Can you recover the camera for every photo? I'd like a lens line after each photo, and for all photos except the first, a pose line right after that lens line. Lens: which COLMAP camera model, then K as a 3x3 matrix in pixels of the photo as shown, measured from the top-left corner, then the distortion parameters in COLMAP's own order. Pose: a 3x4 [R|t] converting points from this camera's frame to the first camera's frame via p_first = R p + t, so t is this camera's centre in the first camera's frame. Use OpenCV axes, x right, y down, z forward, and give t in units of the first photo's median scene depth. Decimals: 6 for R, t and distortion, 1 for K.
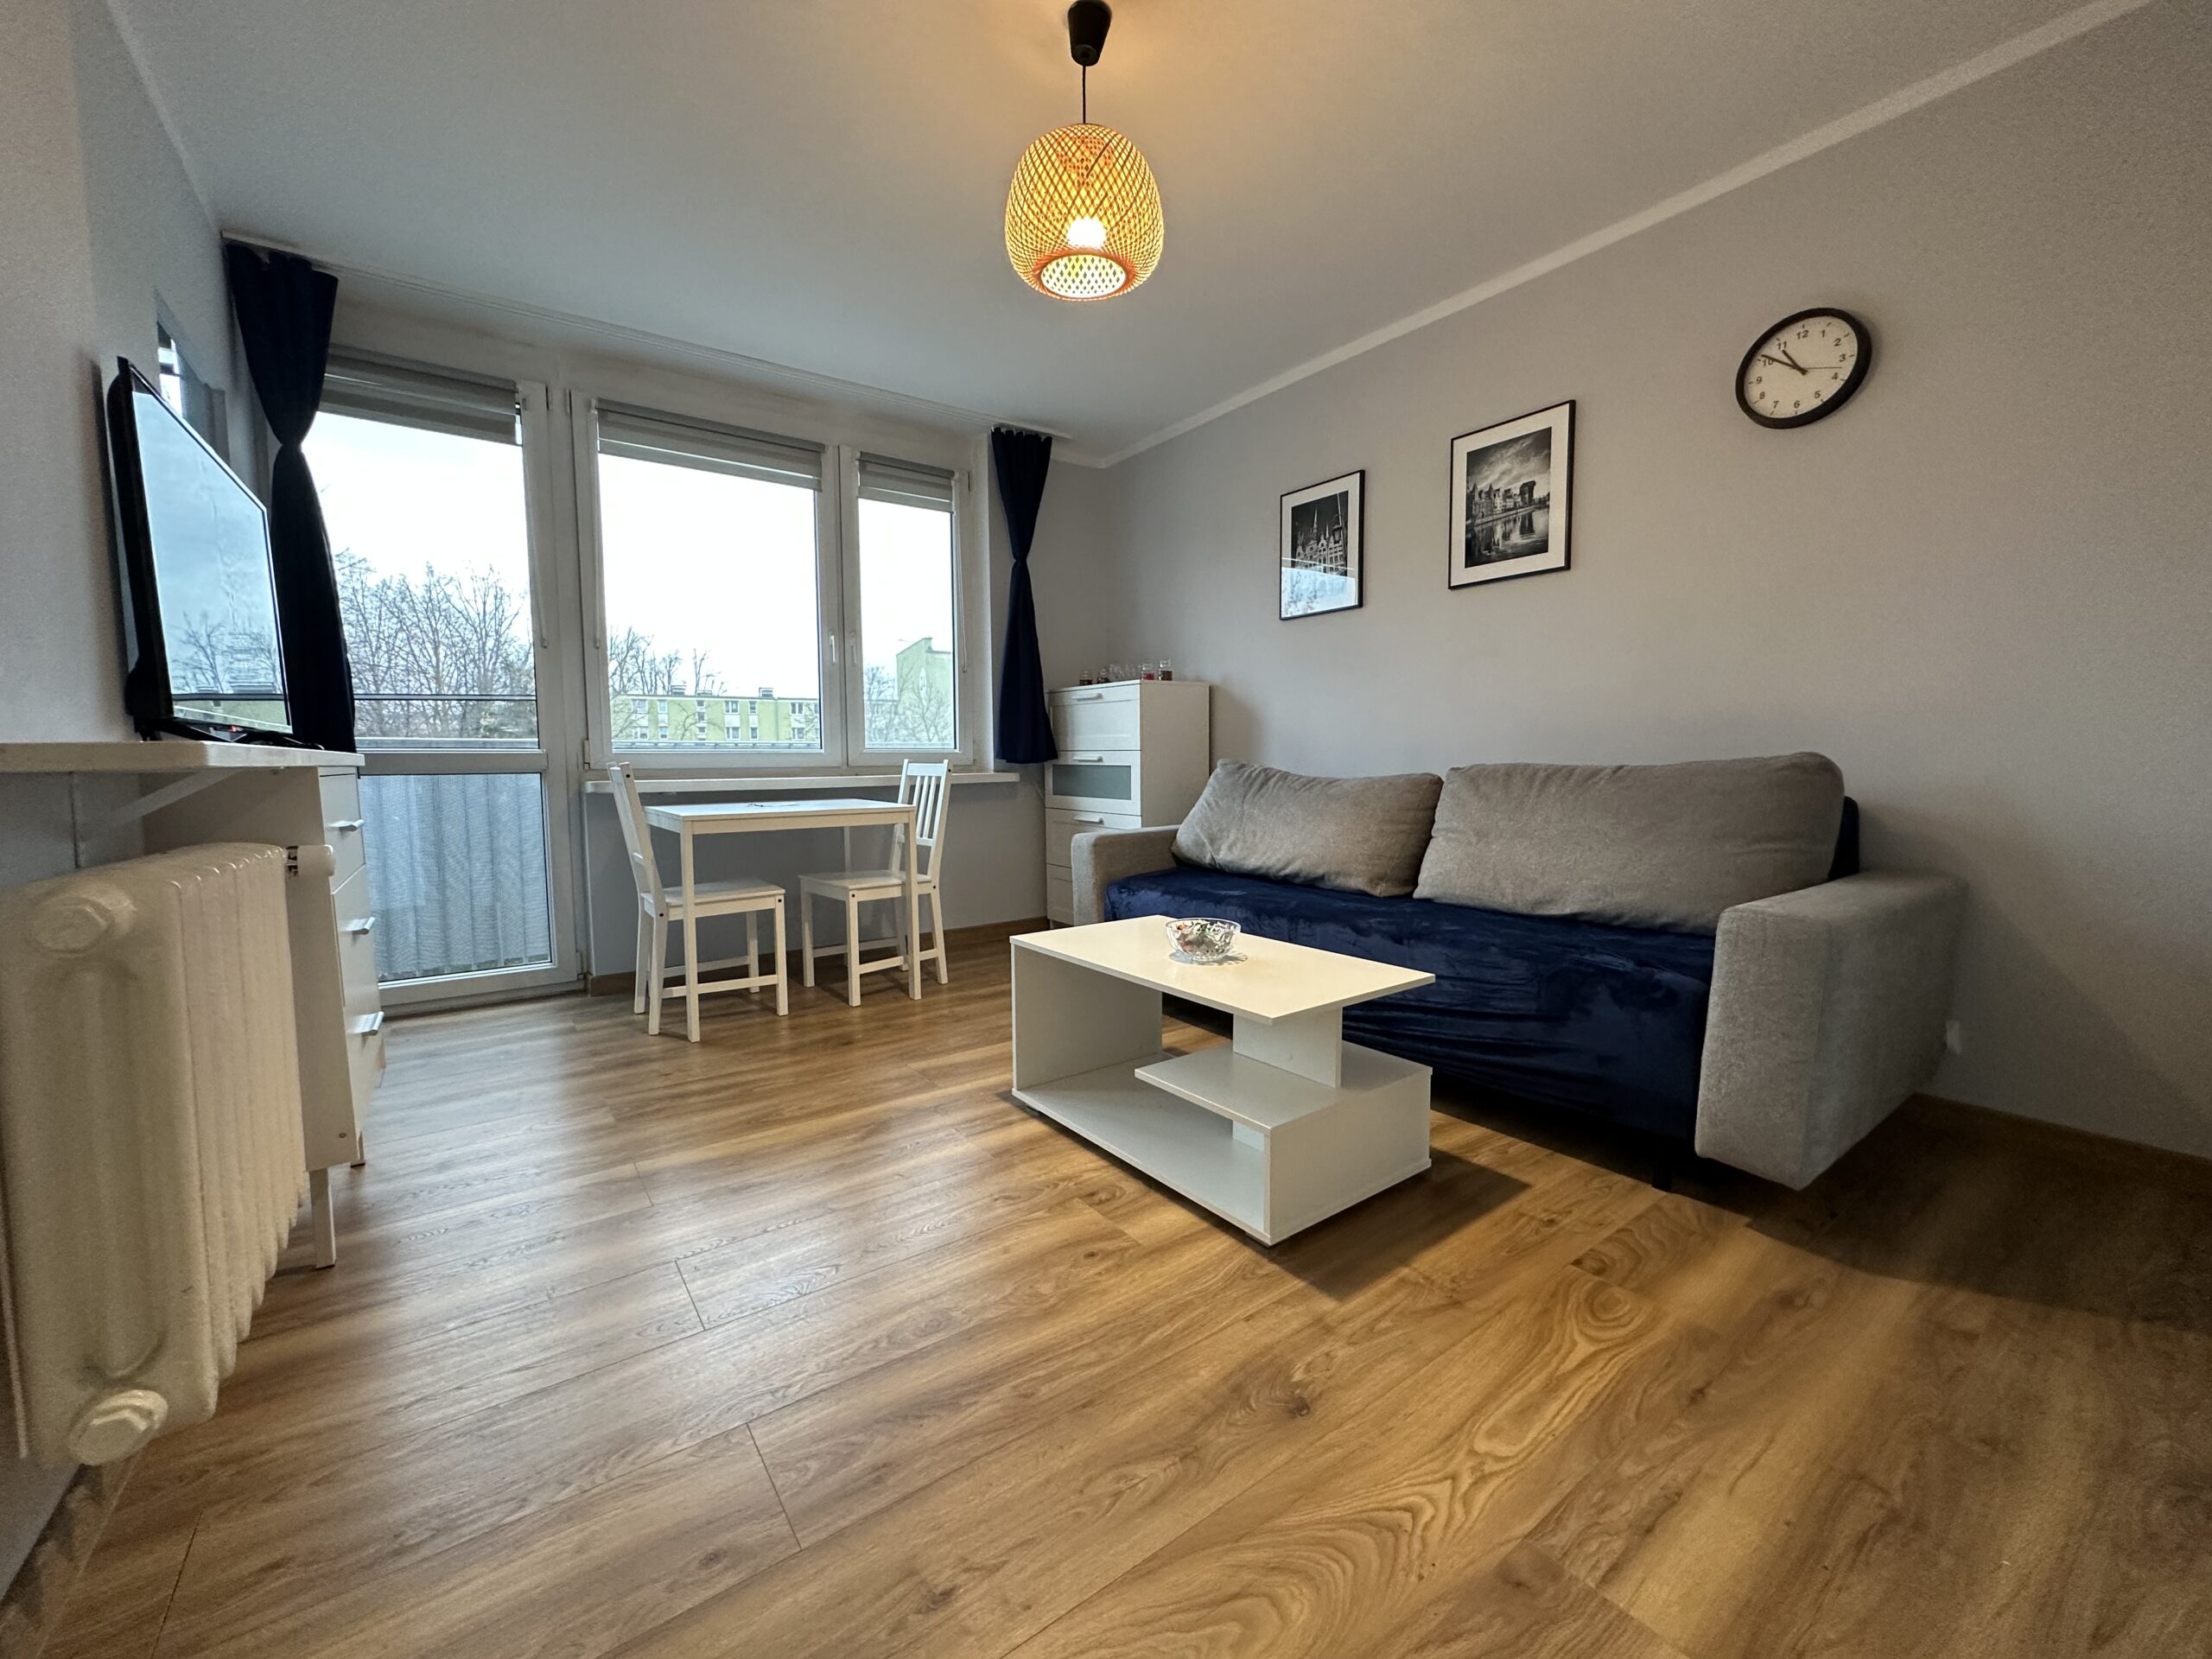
lens RADIAL K [[878.0, 0, 1128.1], [0, 878.0, 826.5], [0, 0, 1]] dist [-0.007668, -0.000381]
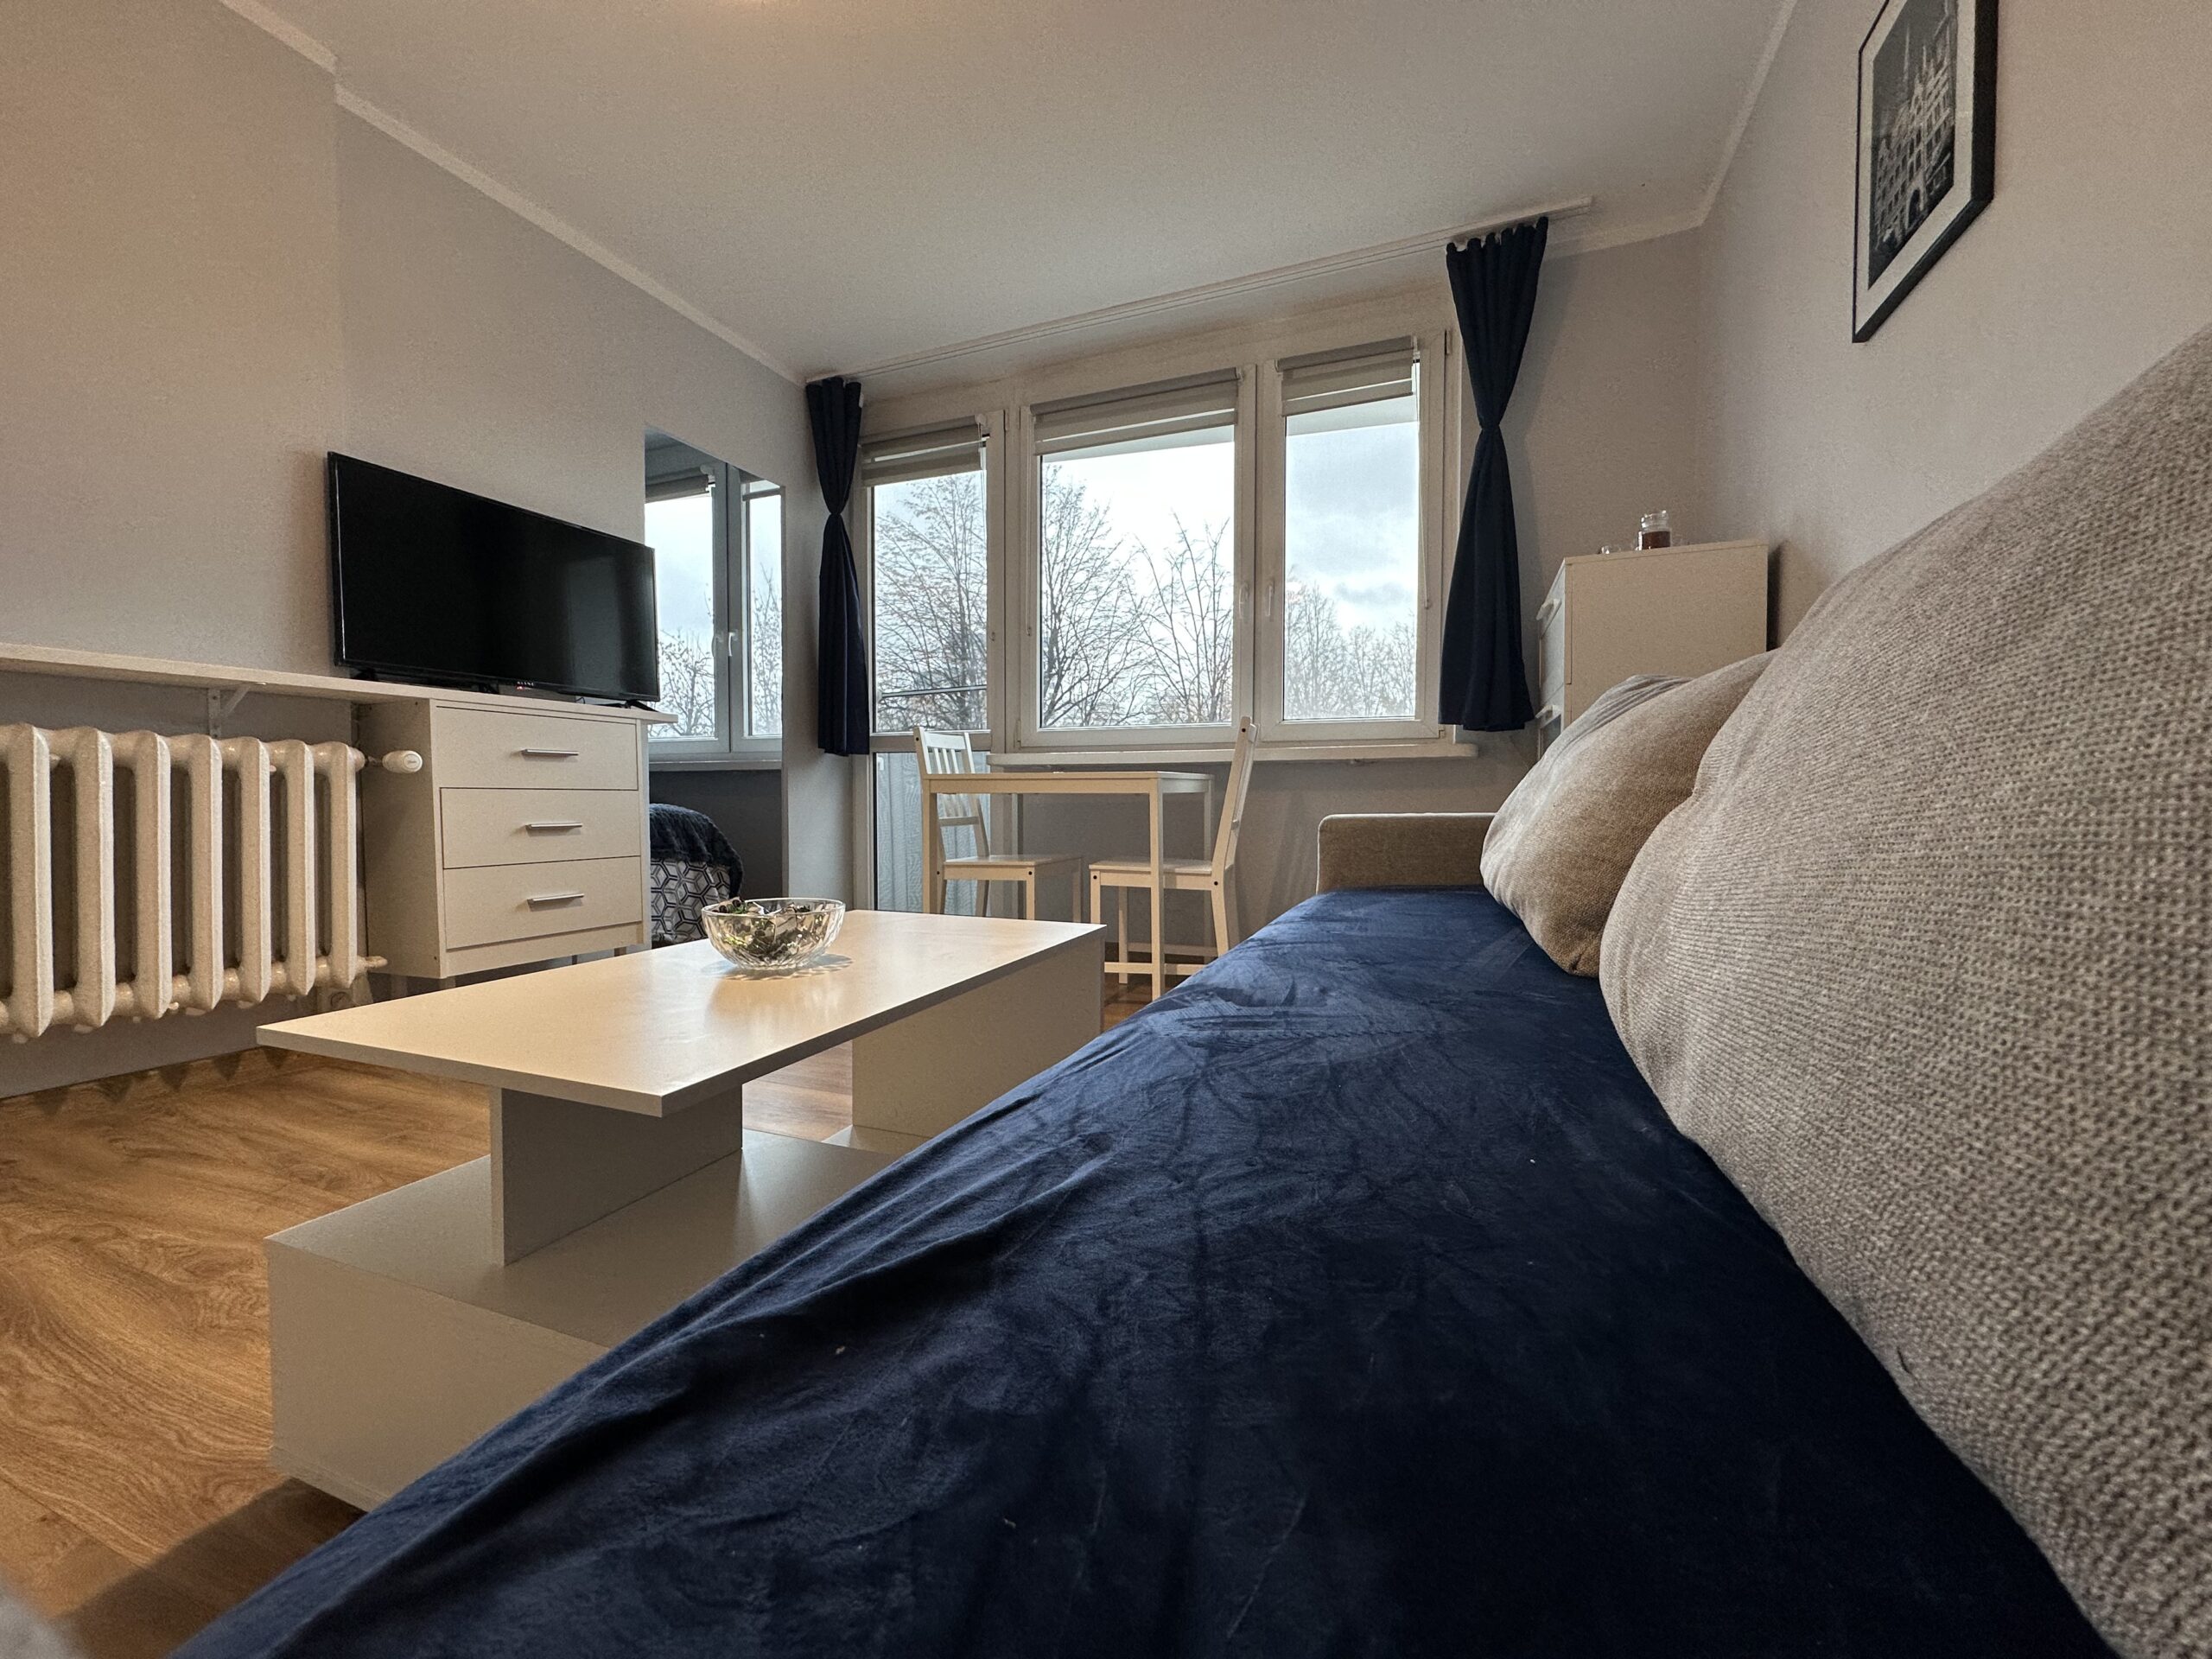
lens RADIAL K [[878.0, 0, 1109.2], [0, 878.0, 820.9], [0, 0, 1]] dist [-0.007668, -0.000381]
pose [[0.516200, 0.033680, -0.855806, 0.351267], [-0.065649, 0.997843, -0.000328, 0.023062], [0.853949, 0.056353, 0.517297, 0.466305]]
